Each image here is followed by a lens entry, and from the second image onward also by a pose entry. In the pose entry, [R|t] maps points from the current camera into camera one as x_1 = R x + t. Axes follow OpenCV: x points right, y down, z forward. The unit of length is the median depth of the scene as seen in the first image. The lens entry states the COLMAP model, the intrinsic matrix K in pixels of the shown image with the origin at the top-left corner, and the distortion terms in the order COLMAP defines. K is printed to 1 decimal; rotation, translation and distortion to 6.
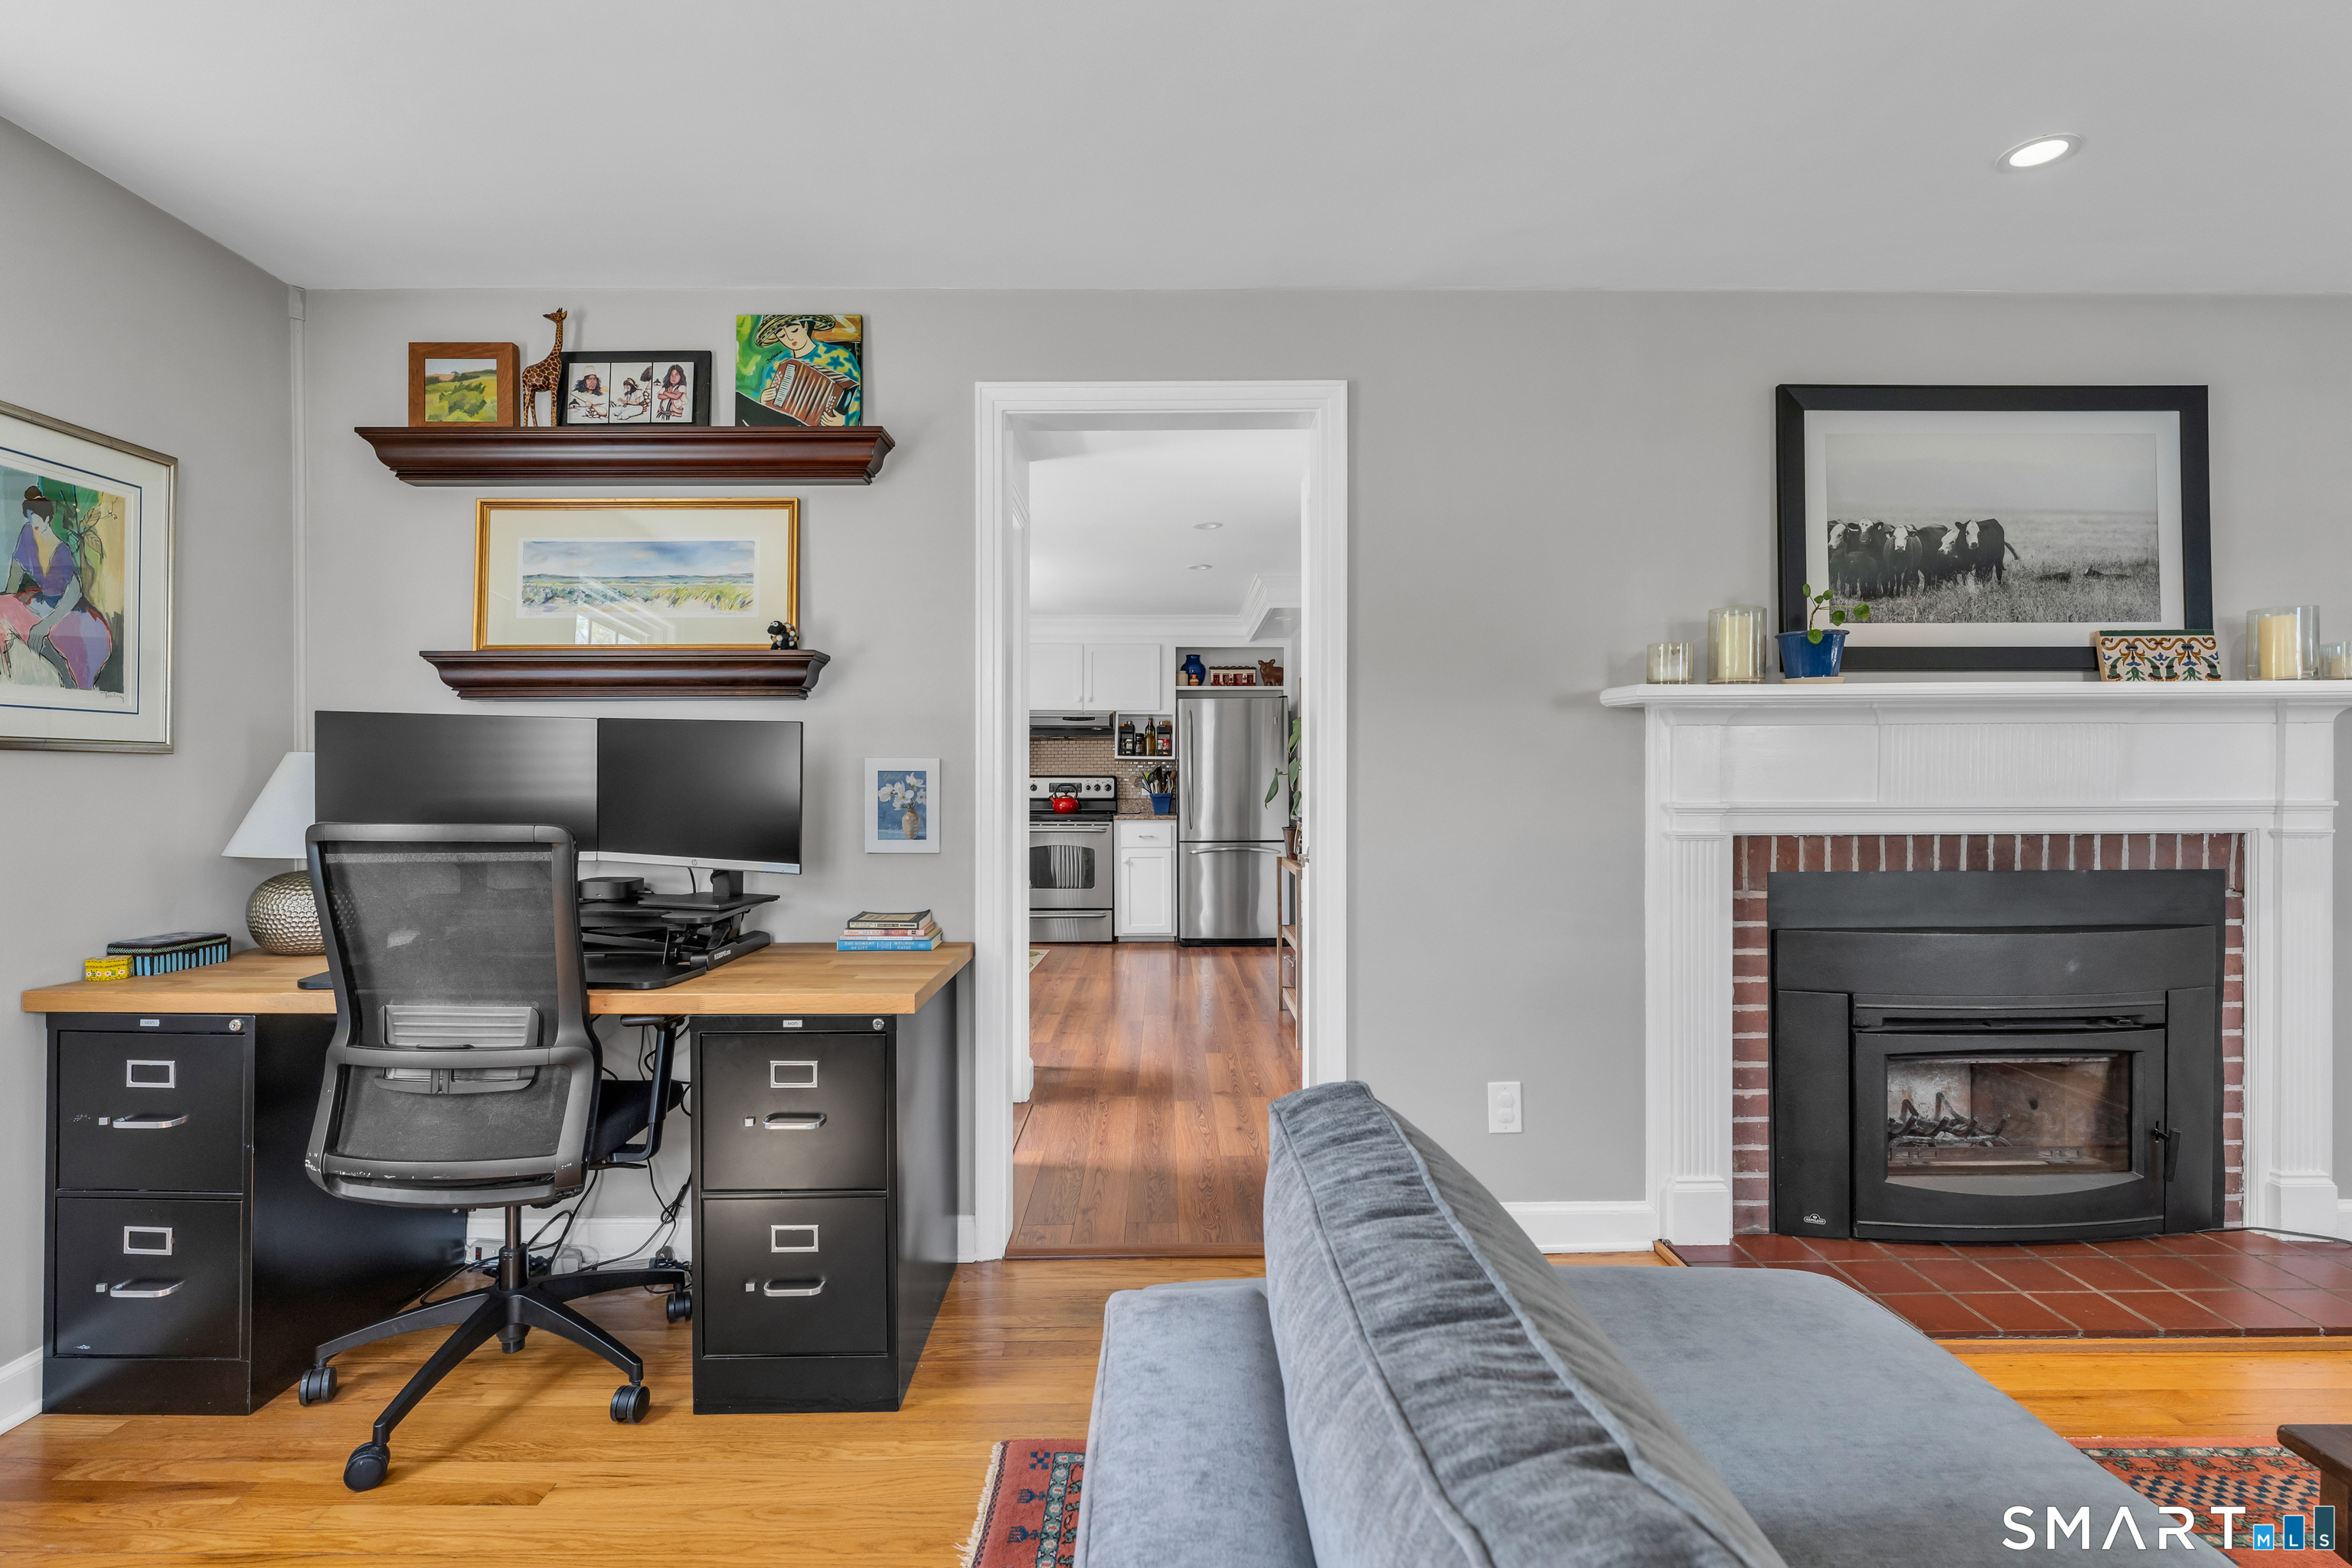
lens RADIAL K [[1120.3, 0, 1169.6], [0, 1120.3, 786.1], [0, 0, 1]] dist [-0.001573, 0.000195]
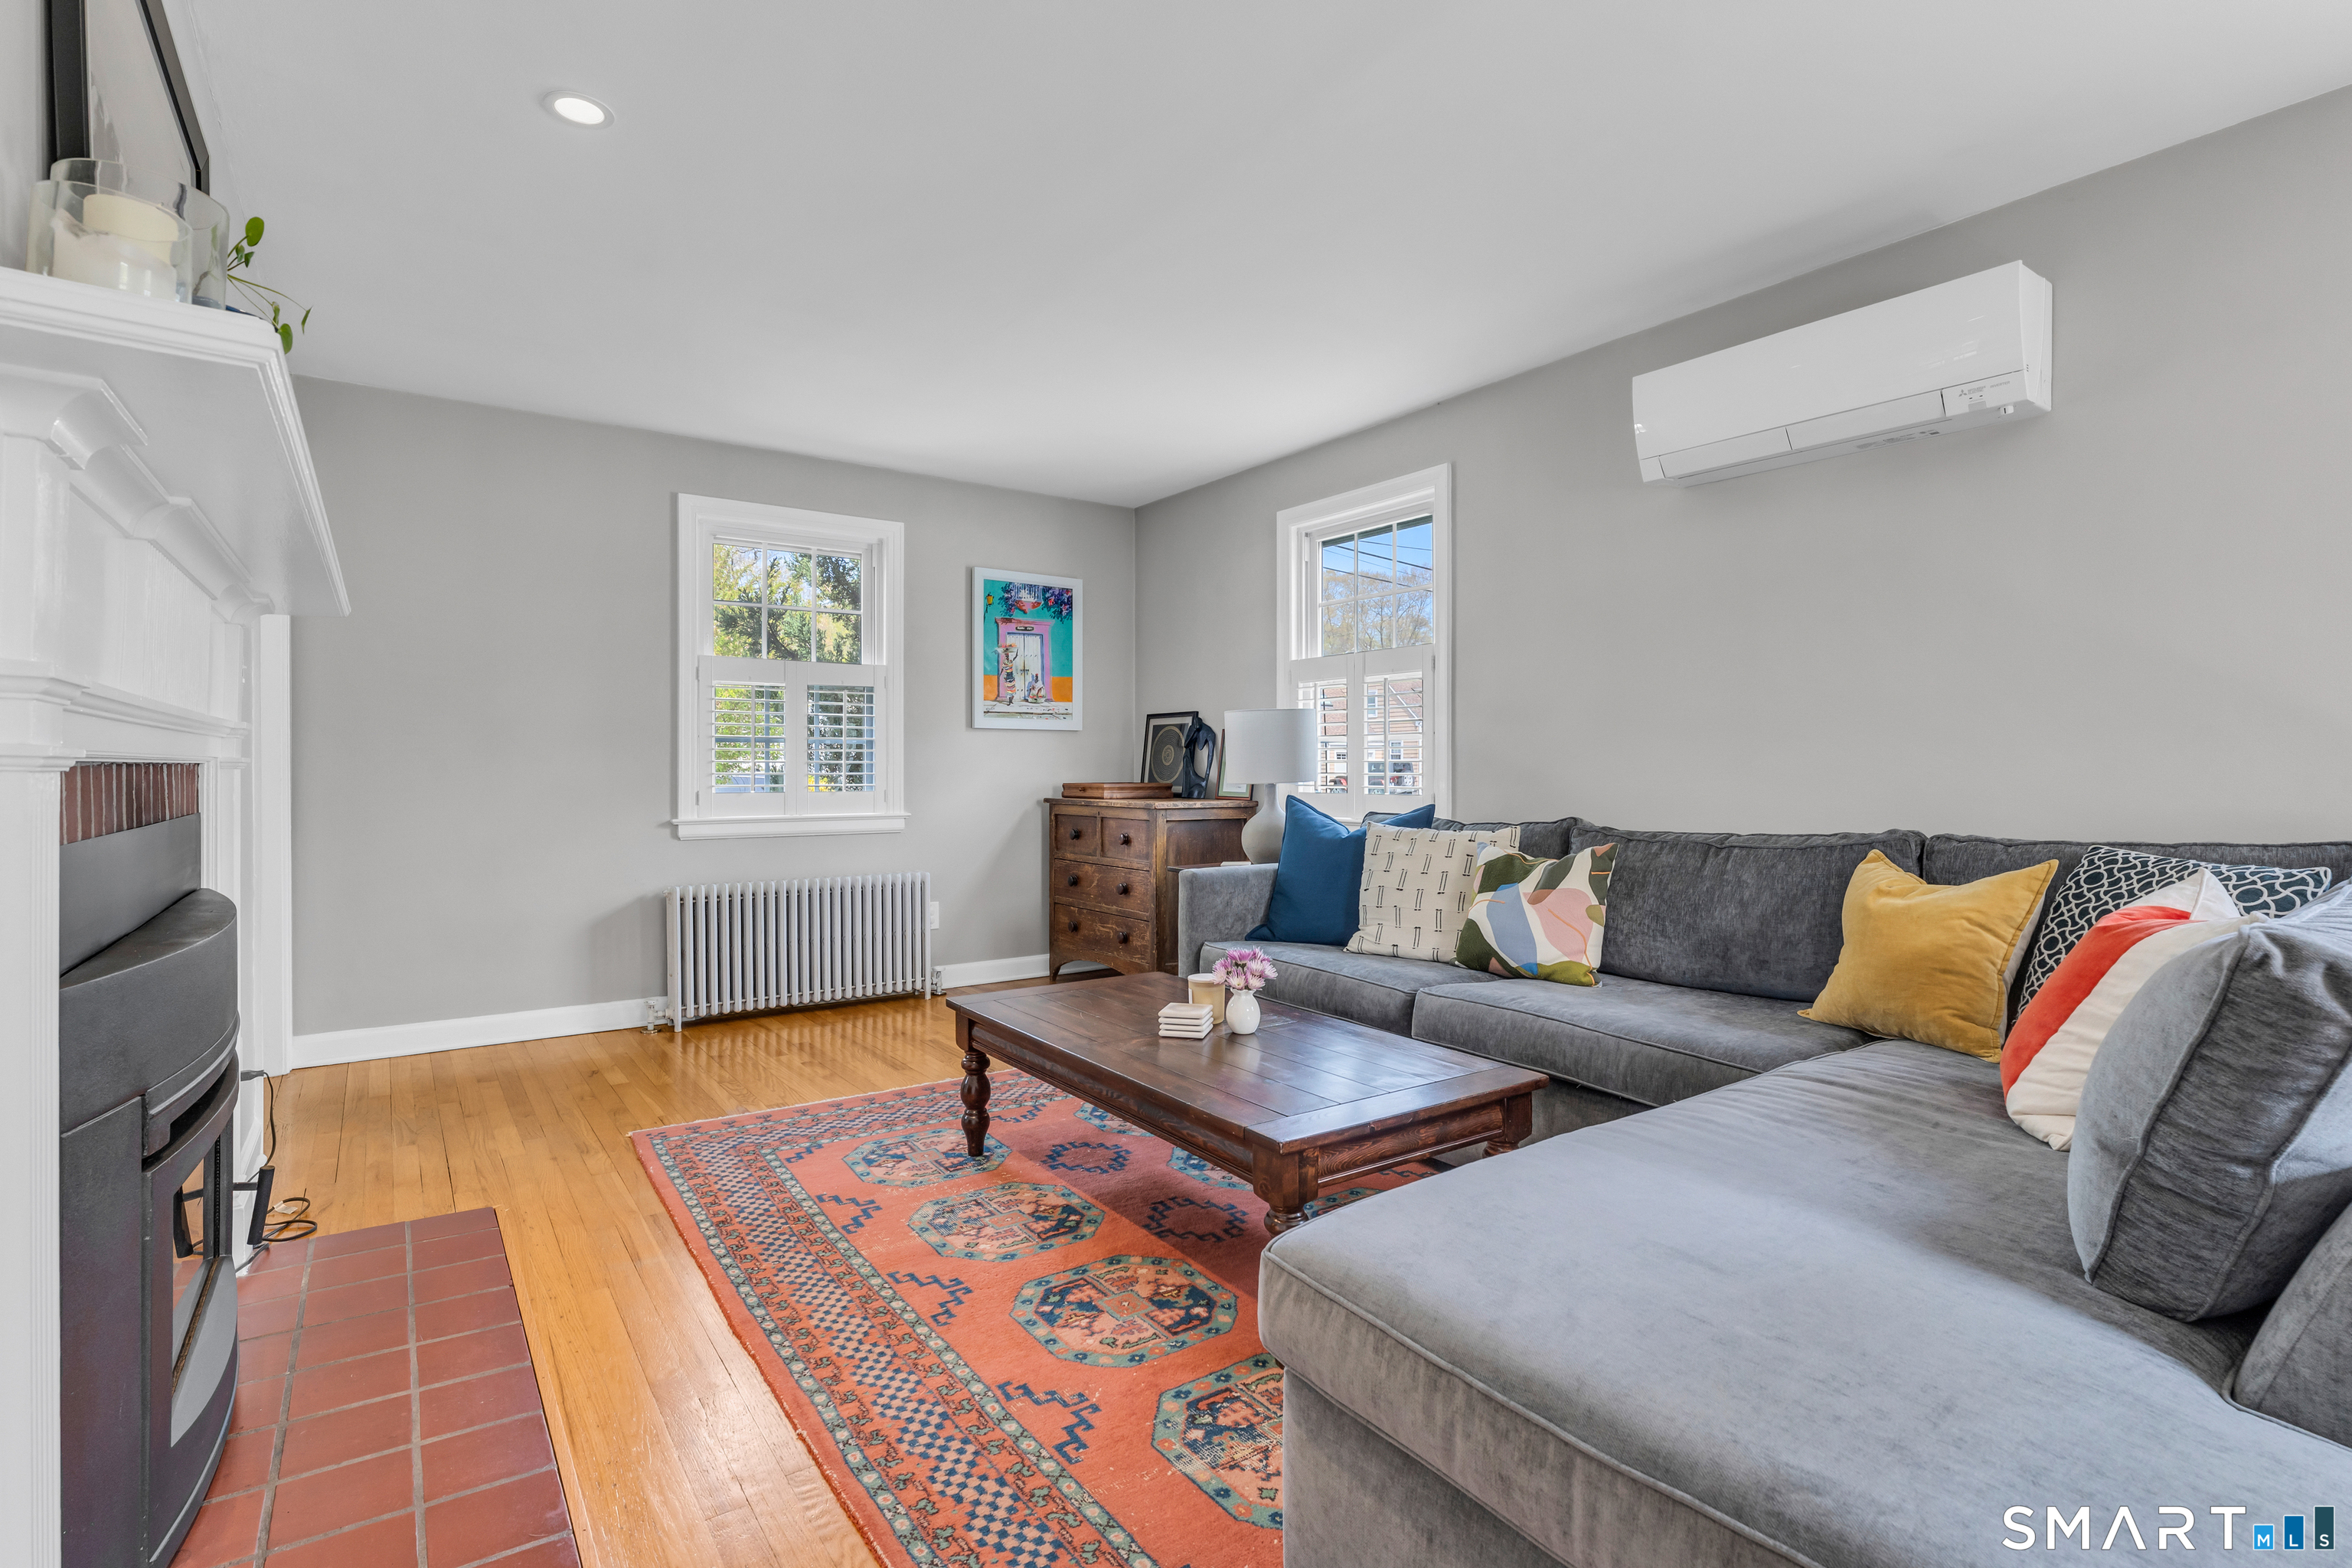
lens RADIAL K [[1110.7, 0, 1169.6], [0, 1110.7, 769.1], [0, 0, 1]] dist [-0.003127, -0.000221]
pose [[-0.572940, 0.002610, 0.819593, -0.027429], [0.007351, 0.999971, 0.001954, 0.049061], [-0.819564, 0.007145, -0.572943, 0.898300]]
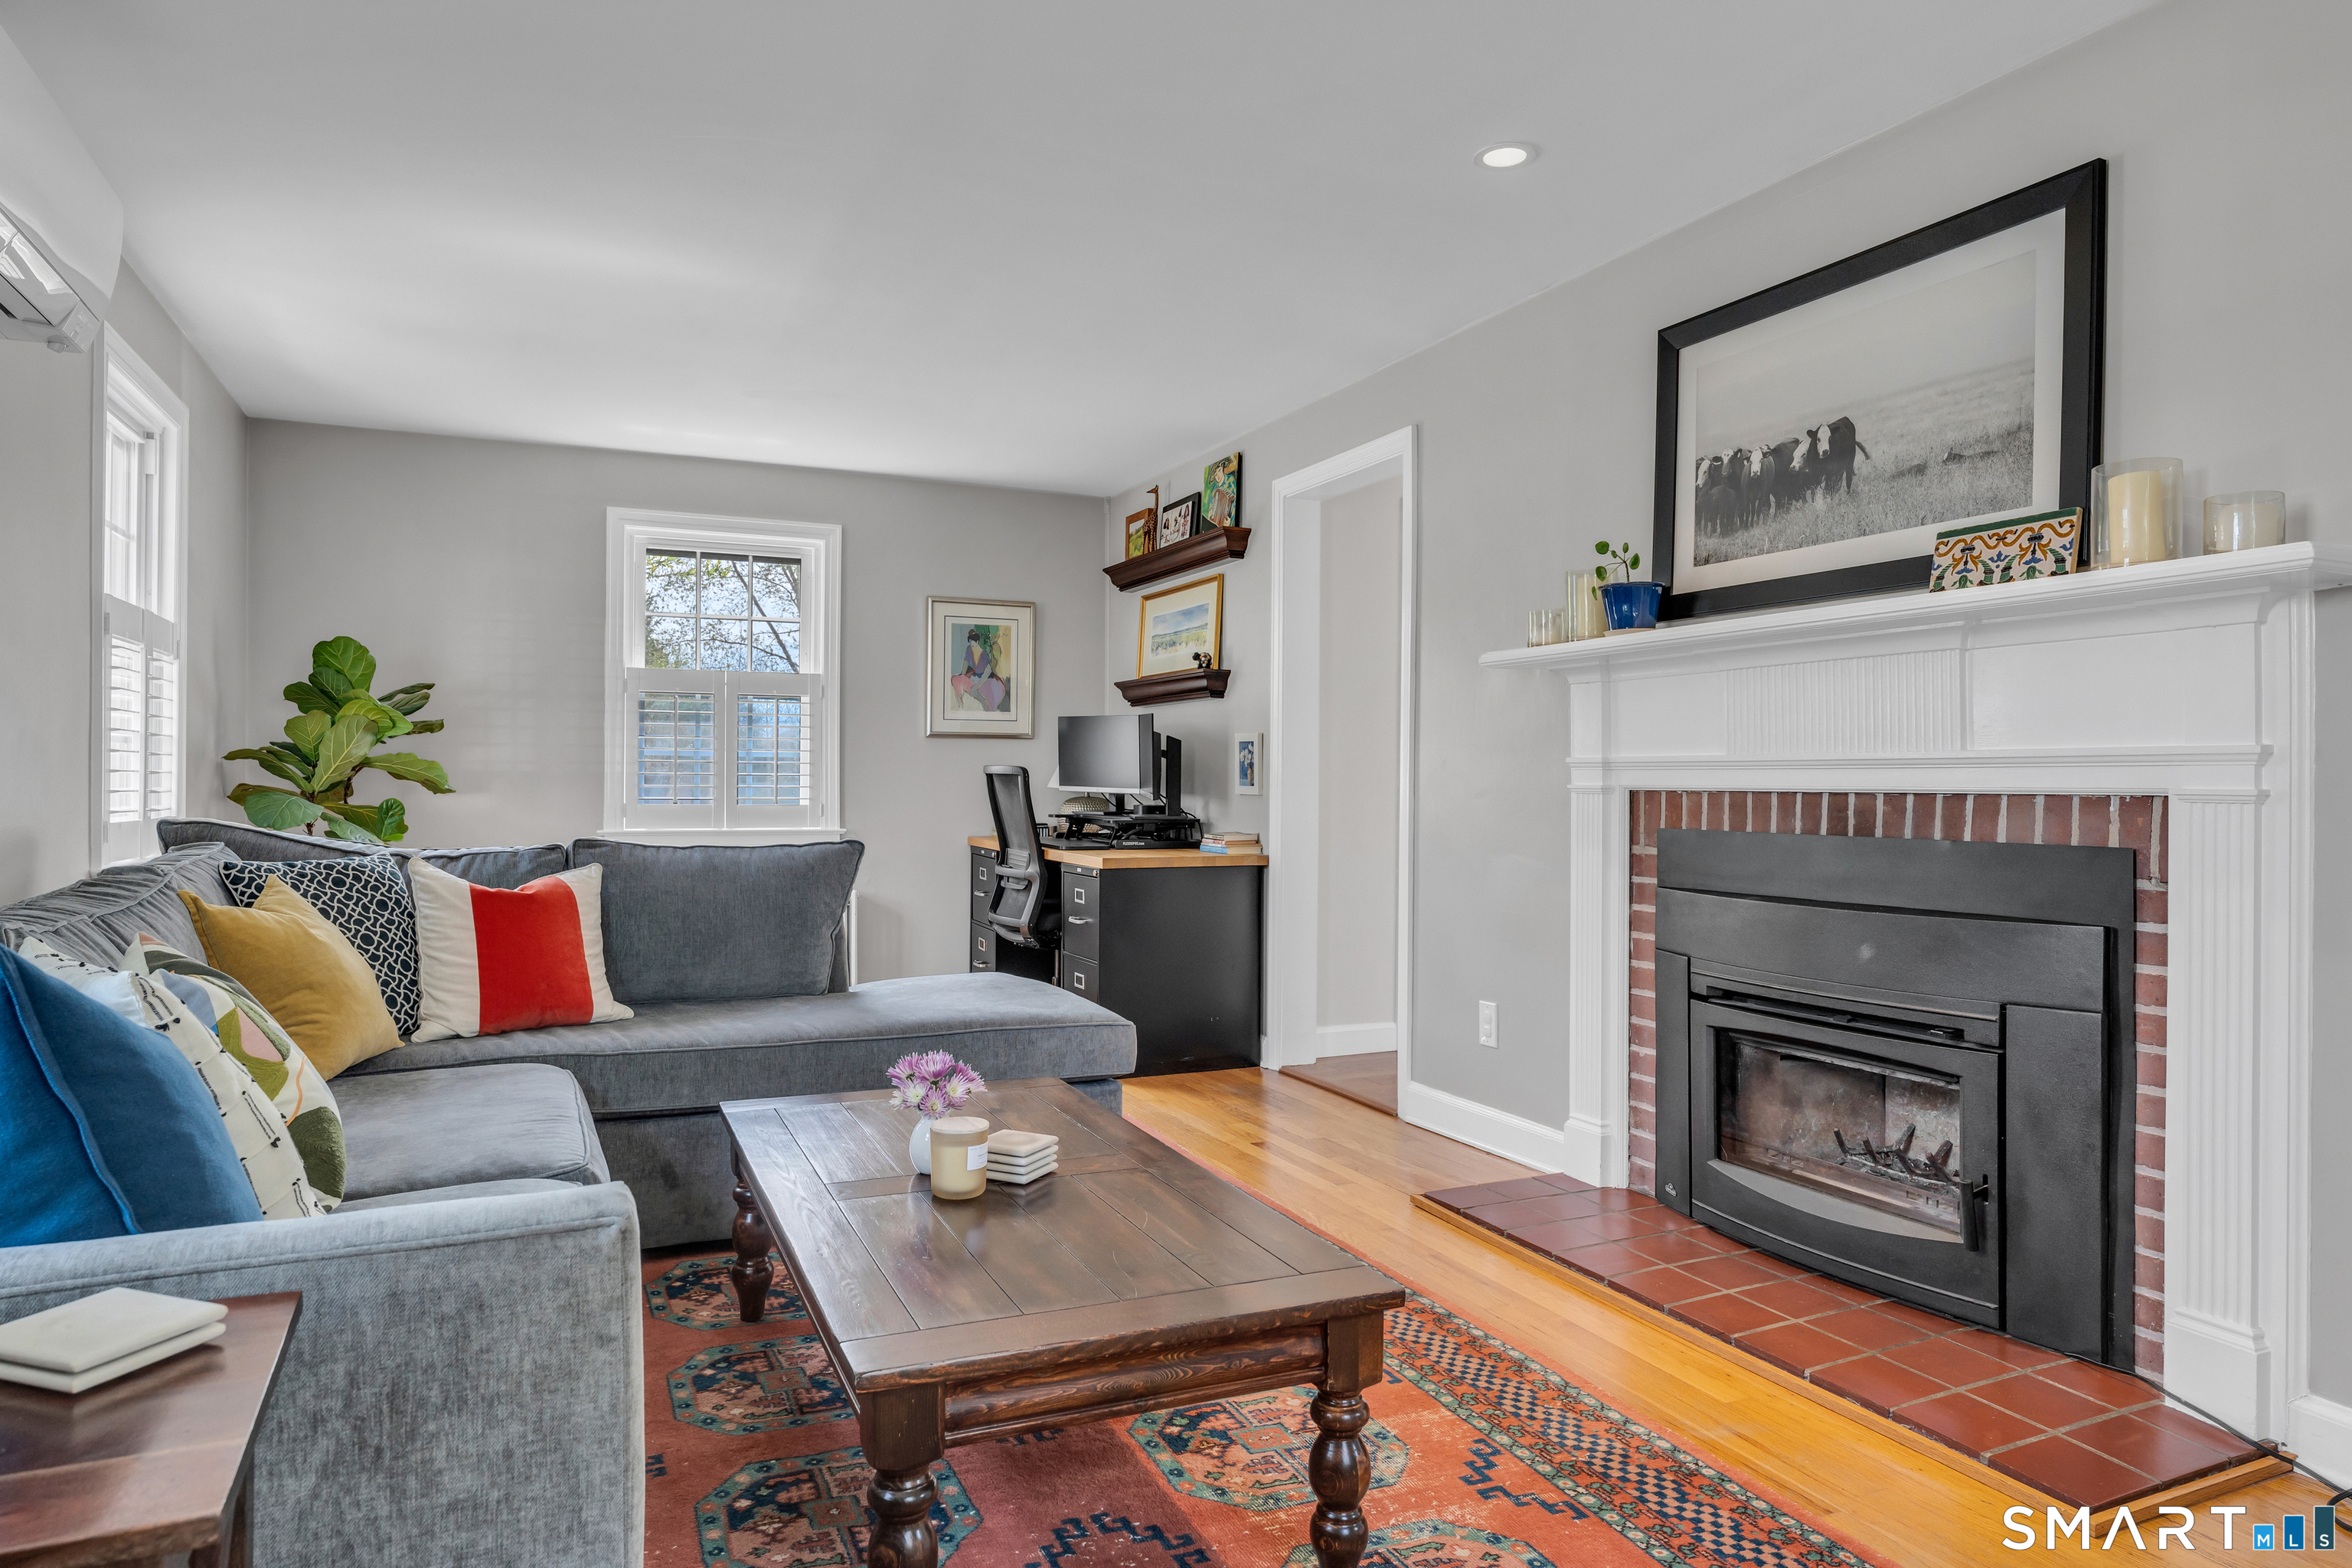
lens RADIAL K [[1419.7, 0, 1177.2], [0, 1419.7, 776.9], [0, 0, 1]] dist [0.005207, 0.001385]
pose [[0.410394, 0.003713, -0.911901, 1.506283], [-0.012991, 0.999914, -0.001775, 0.040214], [0.911816, 0.012575, 0.410406, 0.107524]]
